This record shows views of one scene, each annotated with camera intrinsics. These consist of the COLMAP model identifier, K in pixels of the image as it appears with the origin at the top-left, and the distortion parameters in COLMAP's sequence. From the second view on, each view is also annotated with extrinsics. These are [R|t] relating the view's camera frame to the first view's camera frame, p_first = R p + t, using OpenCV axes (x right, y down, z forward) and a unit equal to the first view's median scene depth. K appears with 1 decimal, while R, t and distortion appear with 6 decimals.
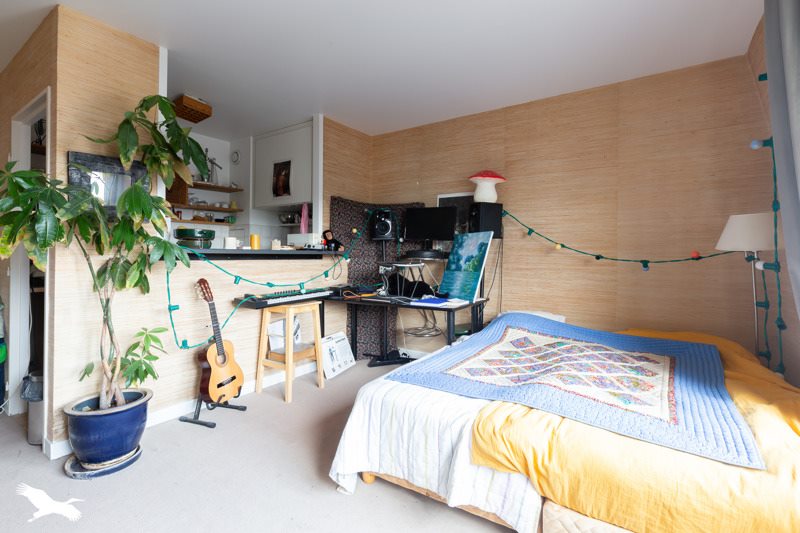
lens RADIAL K [[369.8, 0, 405.6], [0, 369.8, 254.4], [0, 0, 1]] dist [-0.001748, -0.000739]
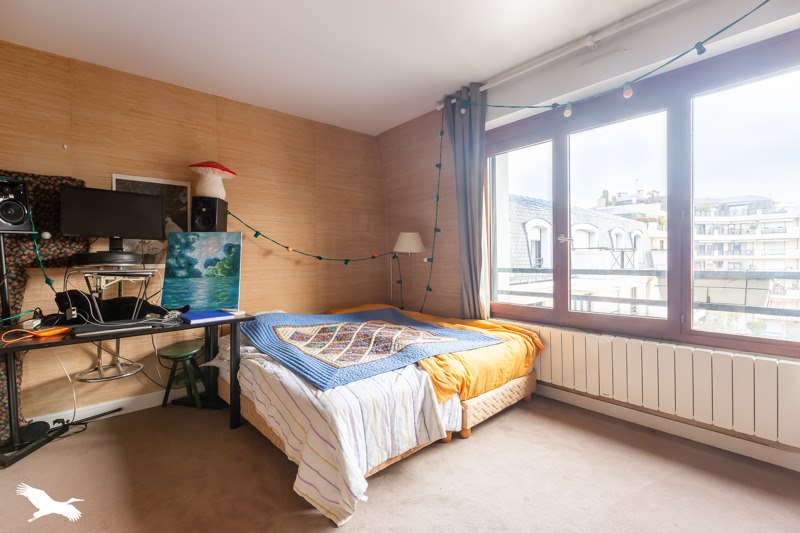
lens RADIAL K [[369.8, 0, 402.6], [0, 369.8, 262.1], [0, 0, 1]] dist [-0.001748, -0.000739]
pose [[0.256138, -0.022342, 0.966382, -0.528737], [0.014515, 0.999709, 0.019265, 0.001480], [-0.966531, 0.009093, 0.256387, 0.343209]]
